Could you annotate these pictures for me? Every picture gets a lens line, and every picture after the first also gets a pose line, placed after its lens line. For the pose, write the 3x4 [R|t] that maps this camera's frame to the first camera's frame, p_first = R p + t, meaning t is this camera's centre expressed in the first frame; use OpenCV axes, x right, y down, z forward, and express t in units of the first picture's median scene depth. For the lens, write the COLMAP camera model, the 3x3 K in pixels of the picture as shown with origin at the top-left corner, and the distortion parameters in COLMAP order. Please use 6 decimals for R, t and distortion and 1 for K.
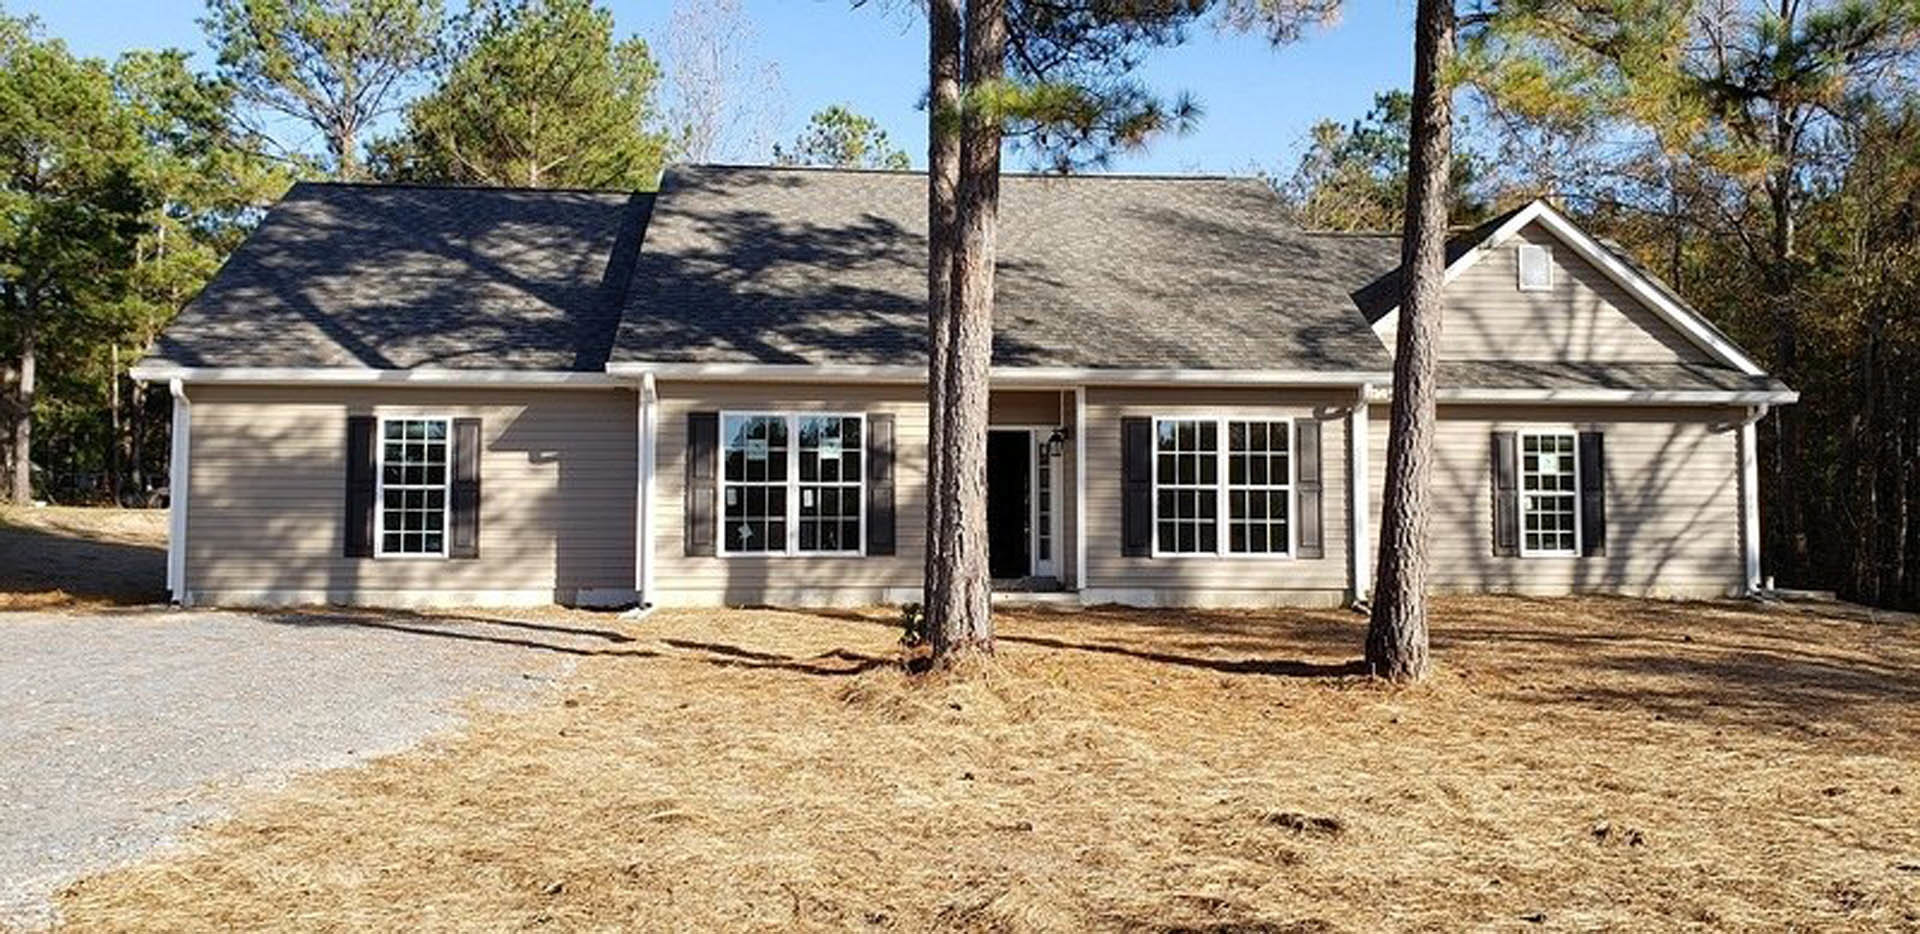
lens RADIAL K [[1599.0, 0, 965.7], [0, 1599.0, 388.1], [0, 0, 1]] dist [0.112030, -0.315419]
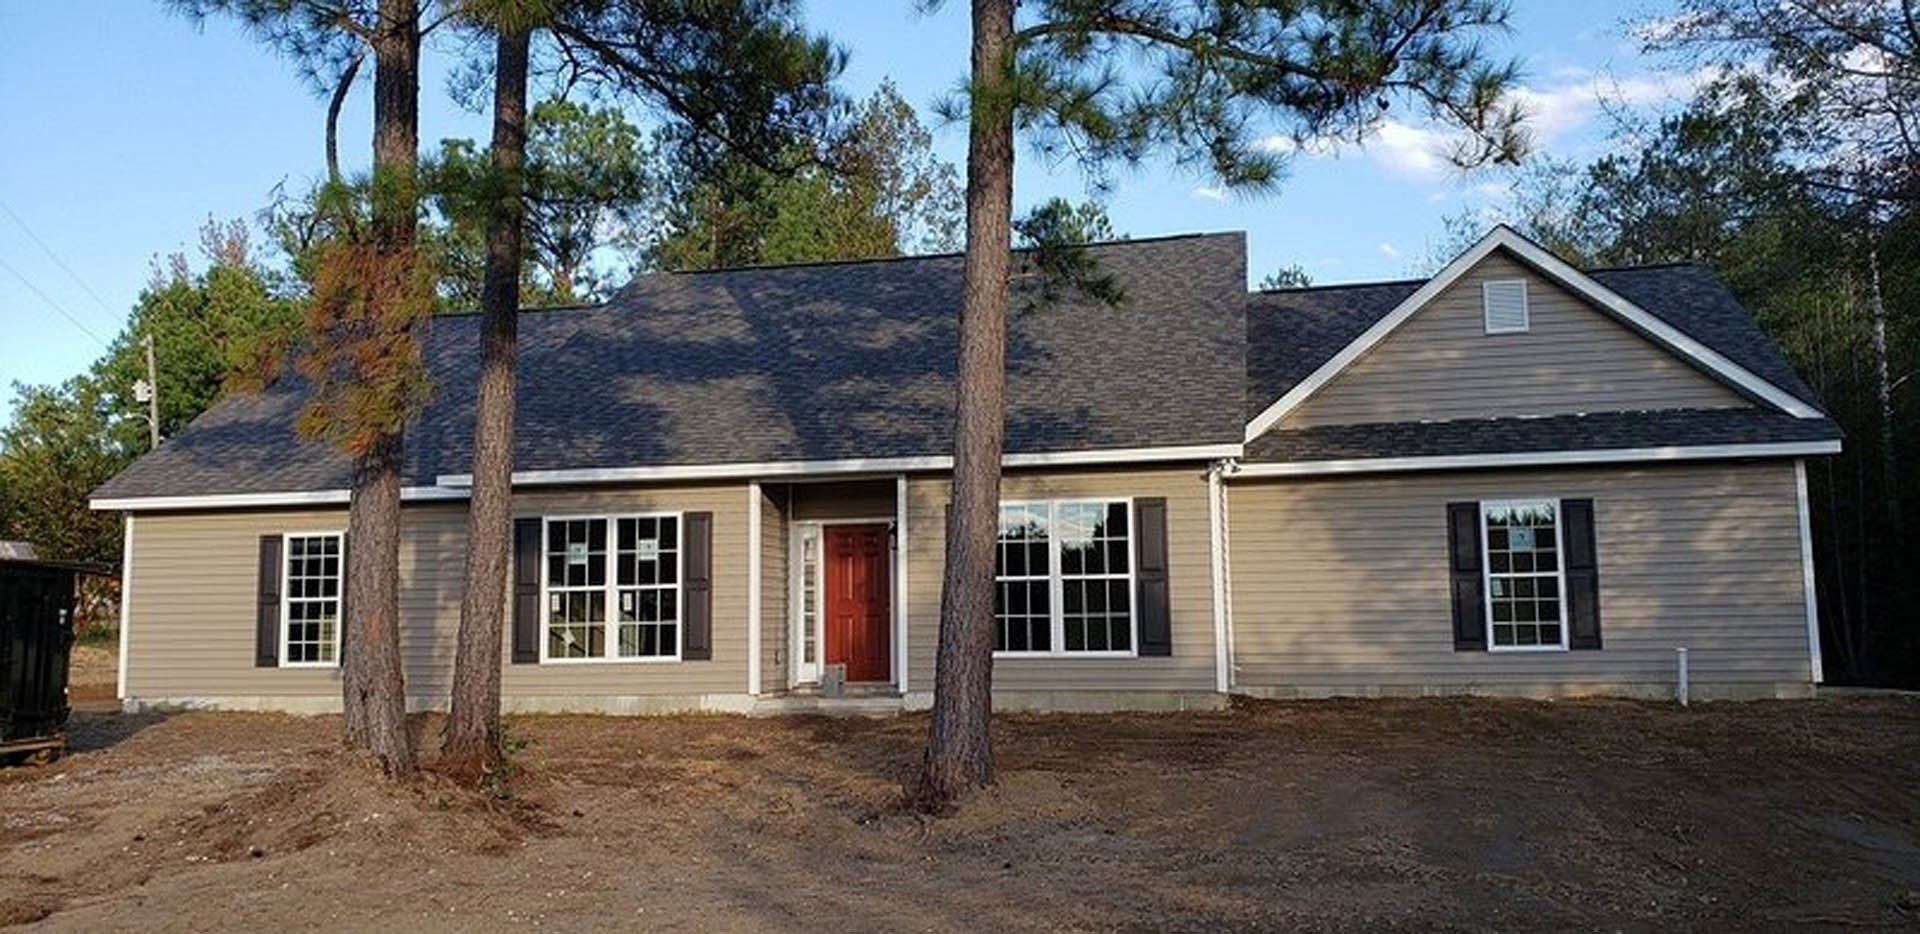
lens RADIAL K [[1599.0, 0, 965.7], [0, 1599.0, 388.1], [0, 0, 1]] dist [0.112030, -0.315419]
pose [[0.945393, -0.064894, -0.319407, 0.409771], [0.045869, 0.996716, -0.066740, 0.012948], [0.322689, 0.048445, 0.945265, 0.123073]]
